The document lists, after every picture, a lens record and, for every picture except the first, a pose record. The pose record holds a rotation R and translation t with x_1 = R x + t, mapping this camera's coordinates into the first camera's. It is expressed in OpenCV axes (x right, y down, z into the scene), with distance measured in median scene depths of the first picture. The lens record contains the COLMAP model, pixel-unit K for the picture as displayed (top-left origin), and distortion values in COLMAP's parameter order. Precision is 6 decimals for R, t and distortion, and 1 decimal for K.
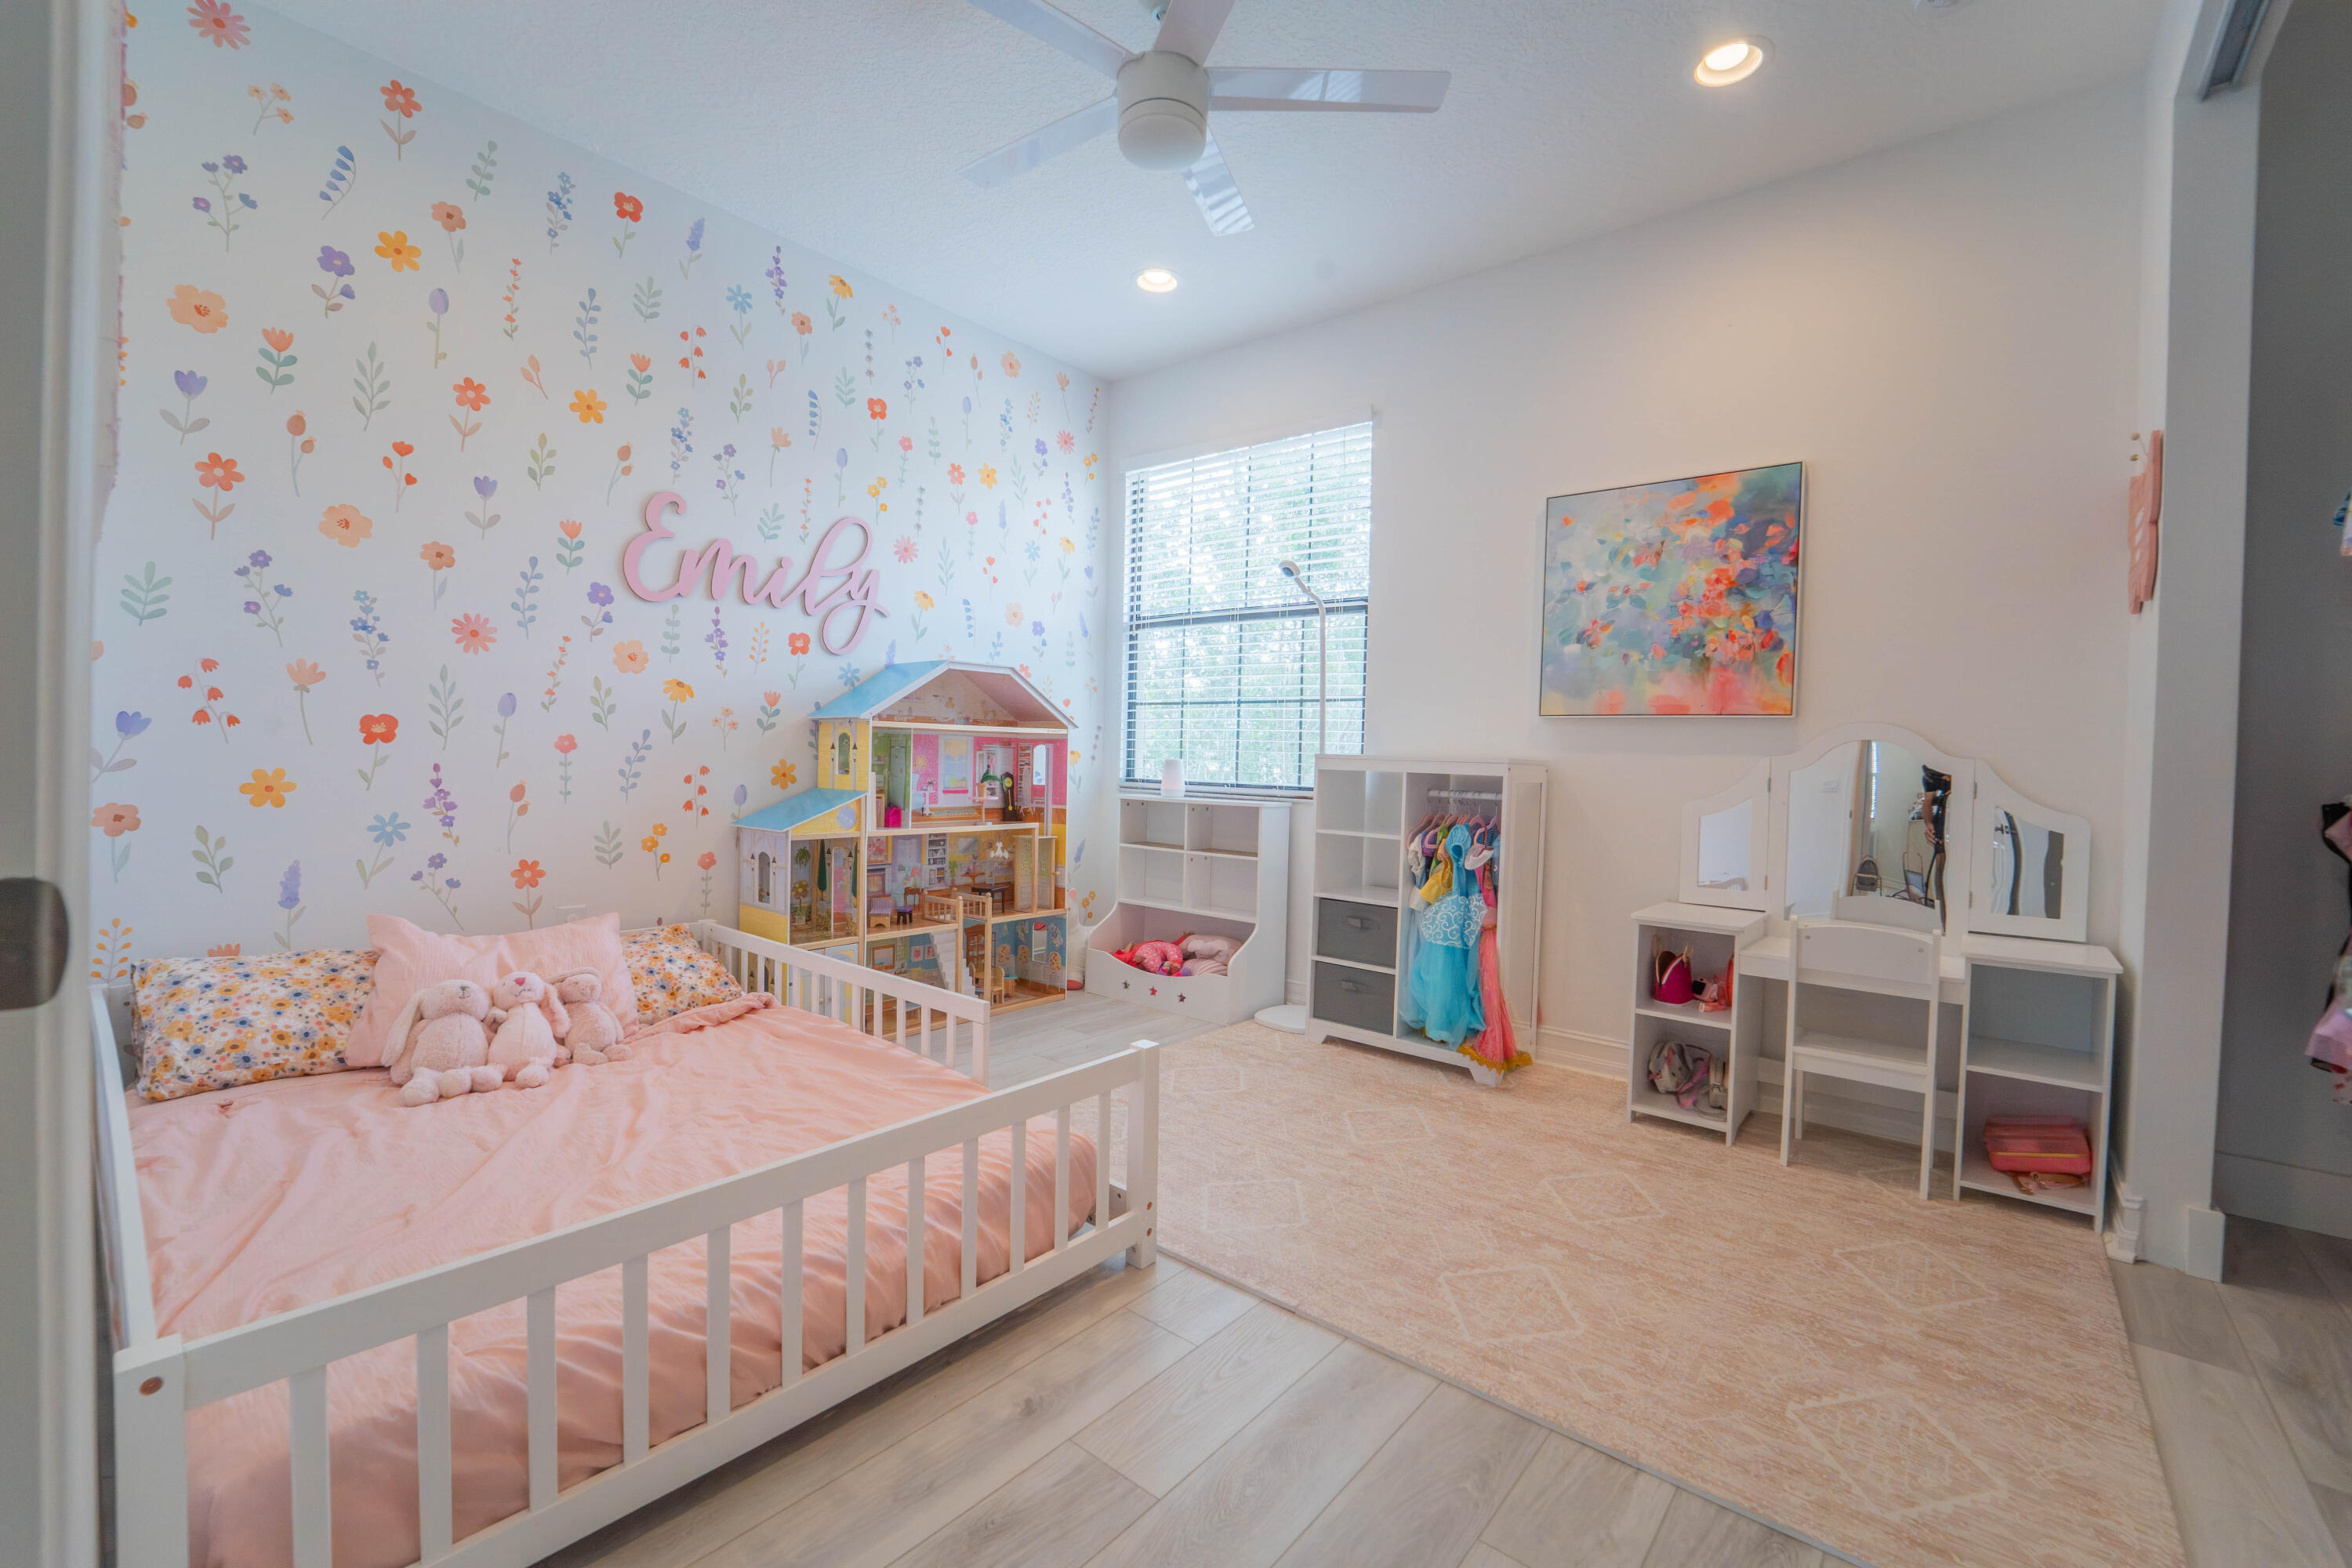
lens RADIAL K [[979.8, 0, 1170.0], [0, 979.8, 780.1], [0, 0, 1]] dist [-0.020032, -0.000466]
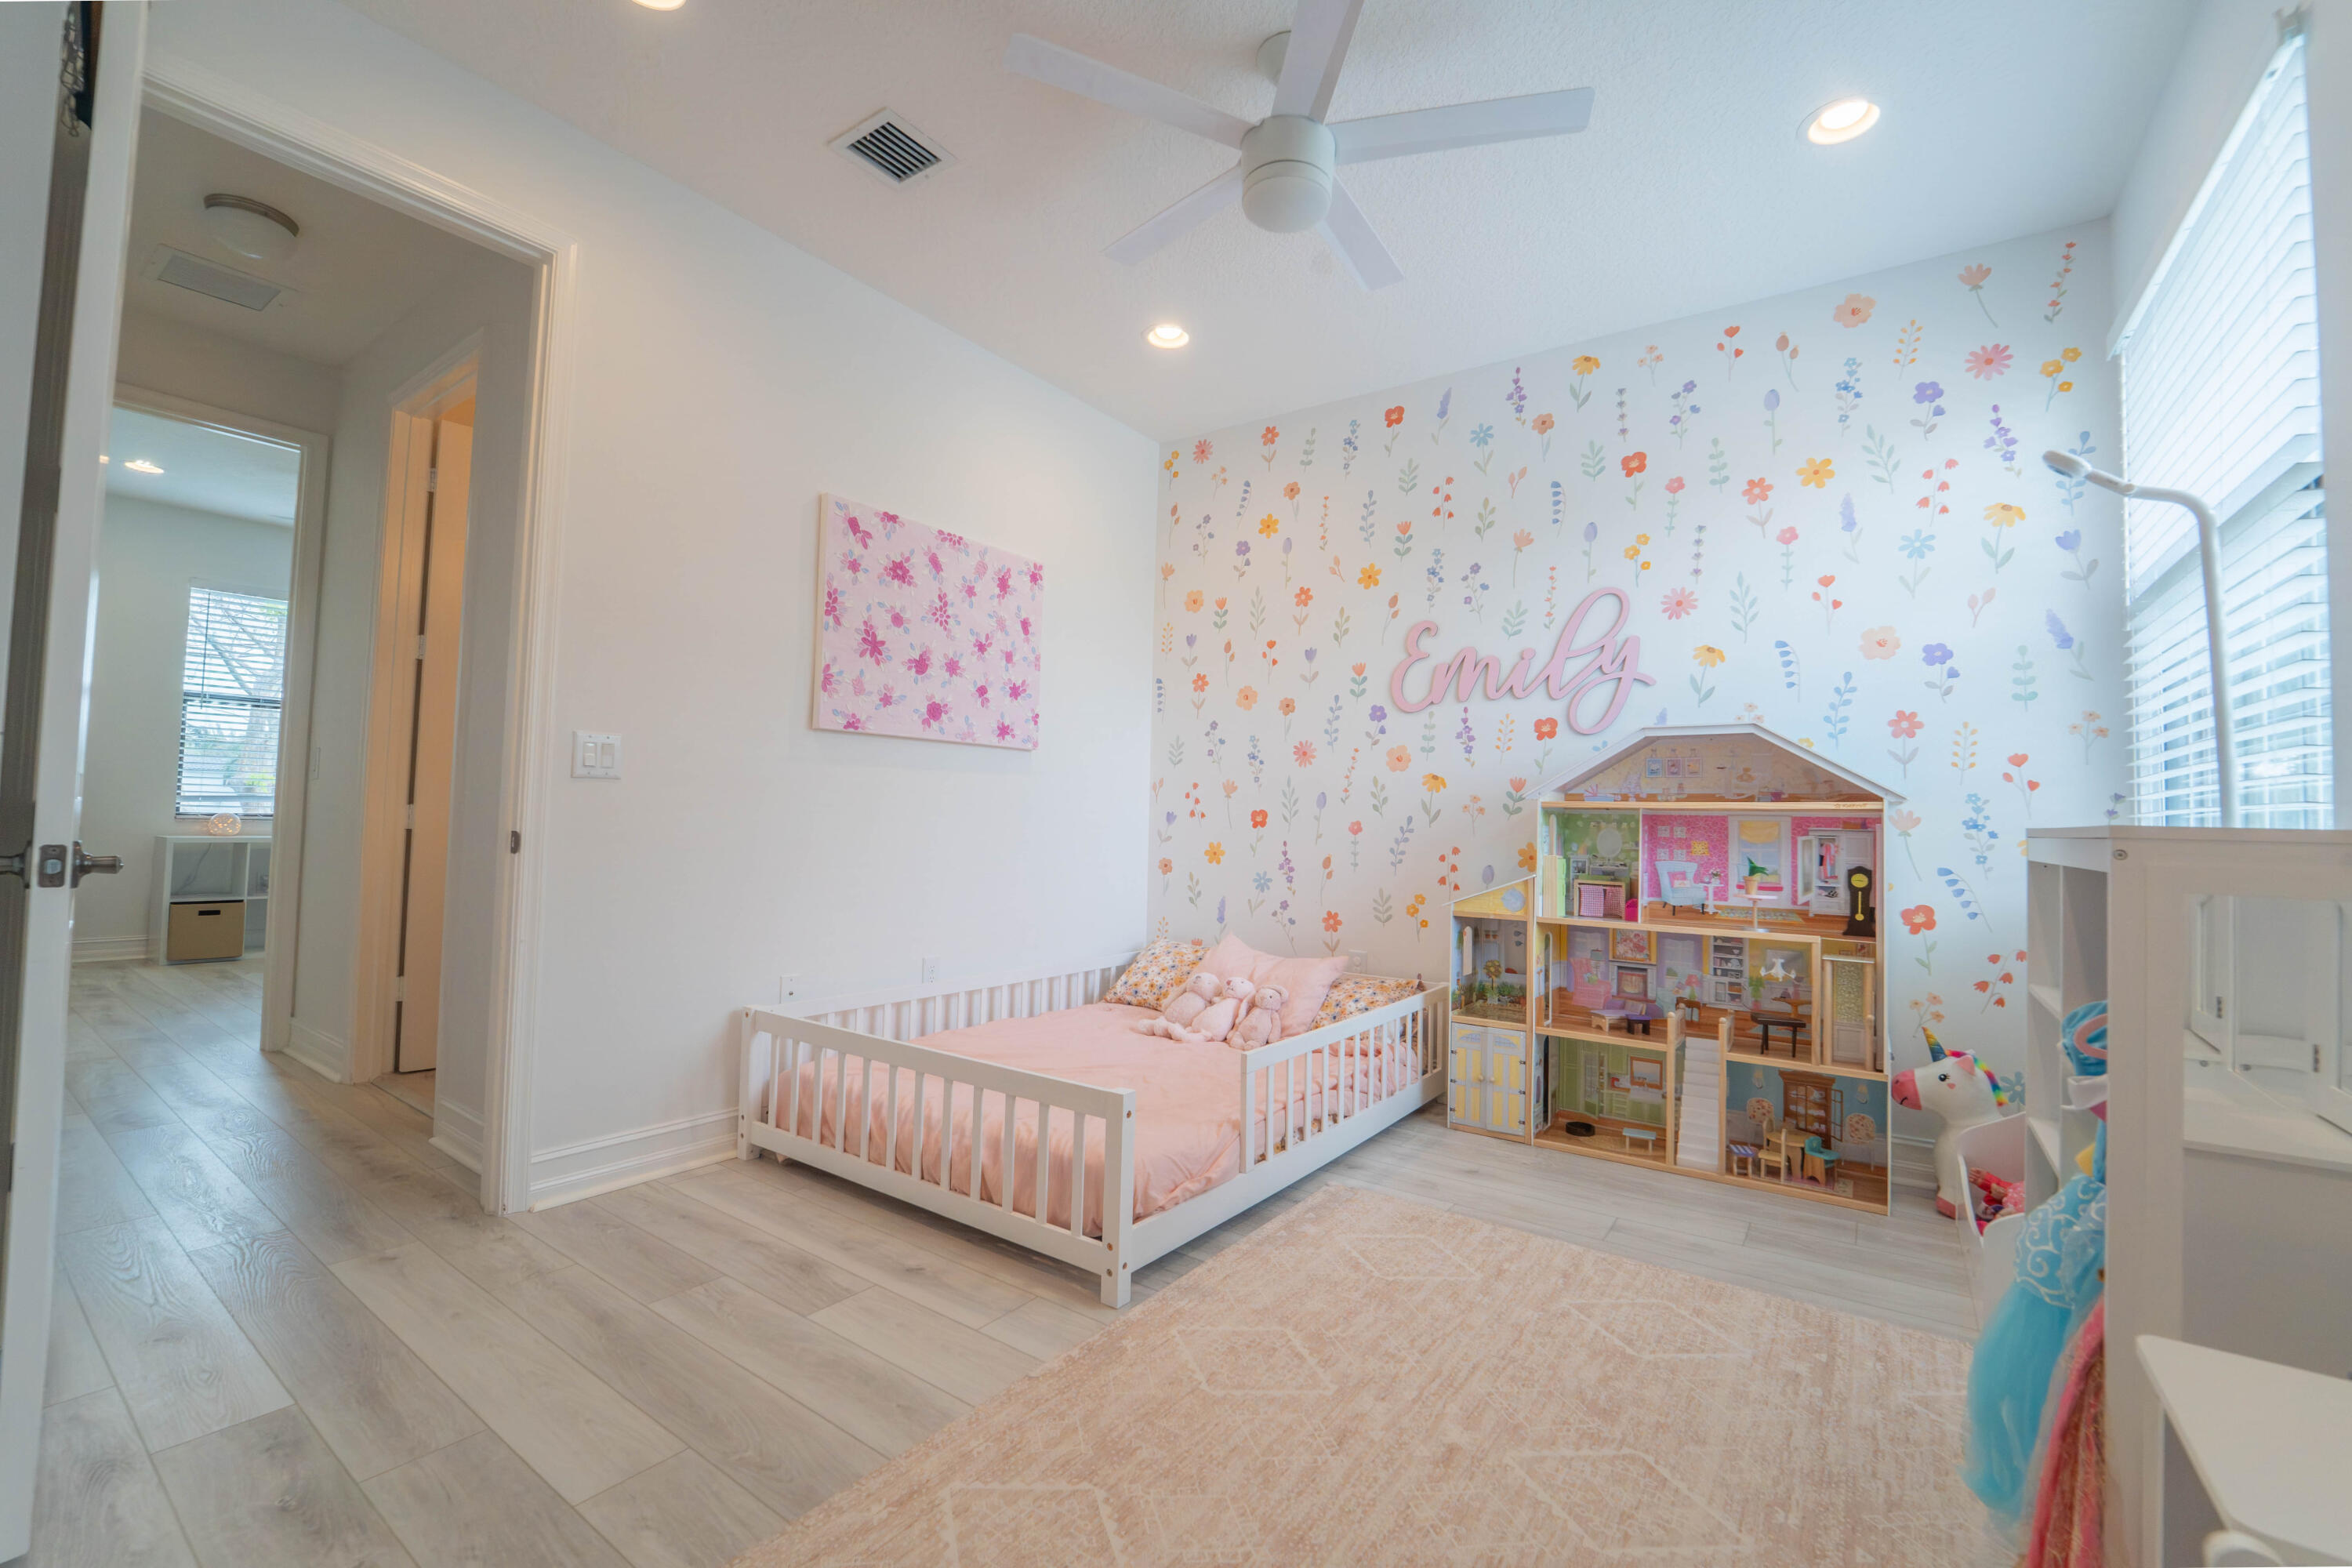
lens RADIAL K [[979.8, 0, 1170.0], [0, 979.8, 780.1], [0, 0, 1]] dist [-0.020032, -0.000466]
pose [[0.076654, -0.066923, -0.994809, 0.682781], [-0.047761, 0.996353, -0.070707, 0.004646], [0.995913, 0.052933, 0.073178, 0.617759]]
